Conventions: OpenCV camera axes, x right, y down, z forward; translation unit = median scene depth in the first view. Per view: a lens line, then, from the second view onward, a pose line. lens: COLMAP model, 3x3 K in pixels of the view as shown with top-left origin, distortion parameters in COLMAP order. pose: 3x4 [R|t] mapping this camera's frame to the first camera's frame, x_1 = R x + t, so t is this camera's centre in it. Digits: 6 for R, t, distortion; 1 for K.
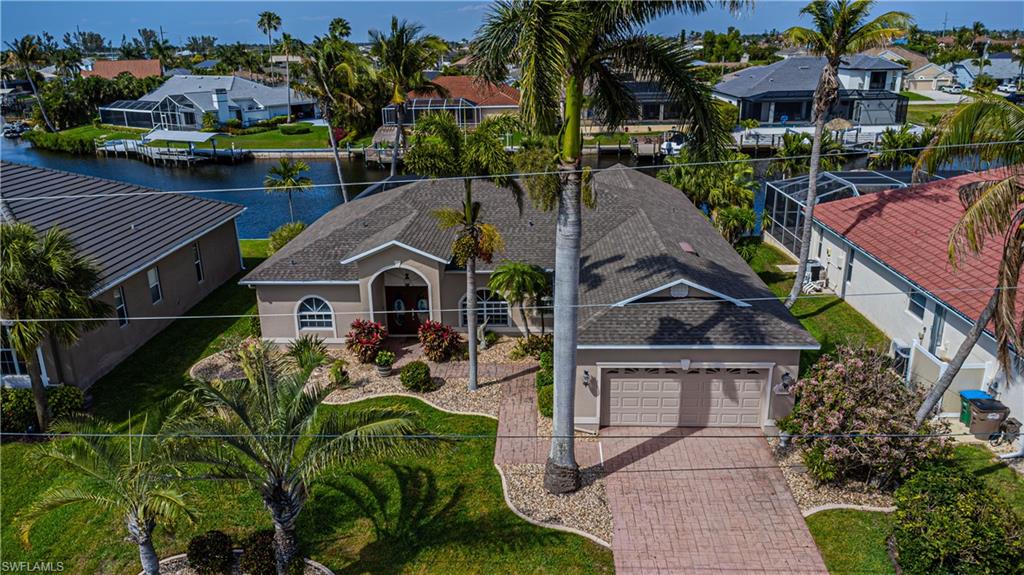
lens RADIAL K [[731.6, 0, 512.0], [0, 731.6, 287.5], [0, 0, 1]] dist [-0.001812, -0.001415]
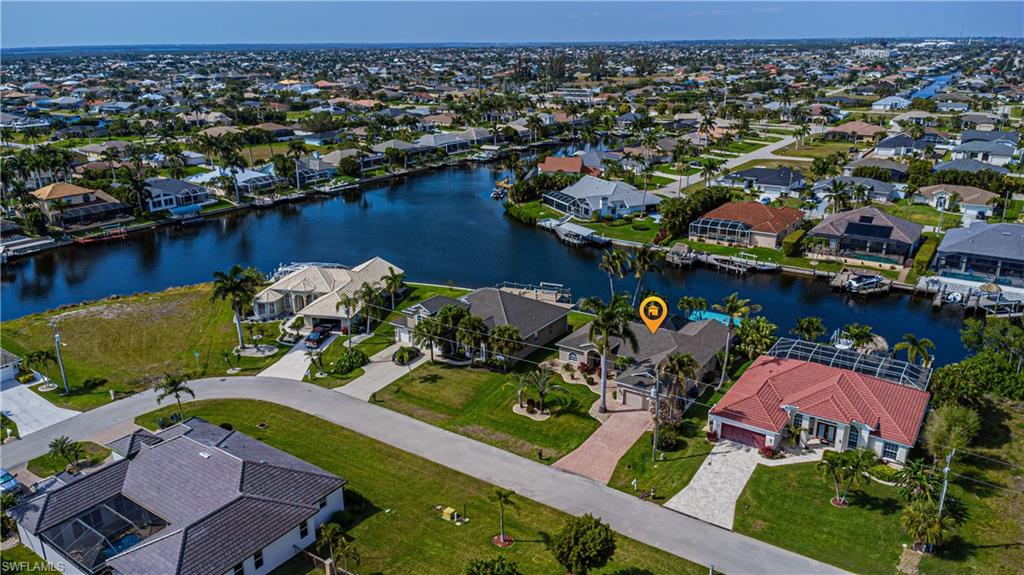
lens RADIAL K [[731.6, 0, 512.0], [0, 731.6, 287.5], [0, 0, 1]] dist [-0.001812, -0.001415]
pose [[0.846854, 0.174674, -0.502322, 1.158007], [-0.172100, 0.983710, 0.051929, -0.412047], [0.503210, 0.042473, 0.863120, -2.140193]]
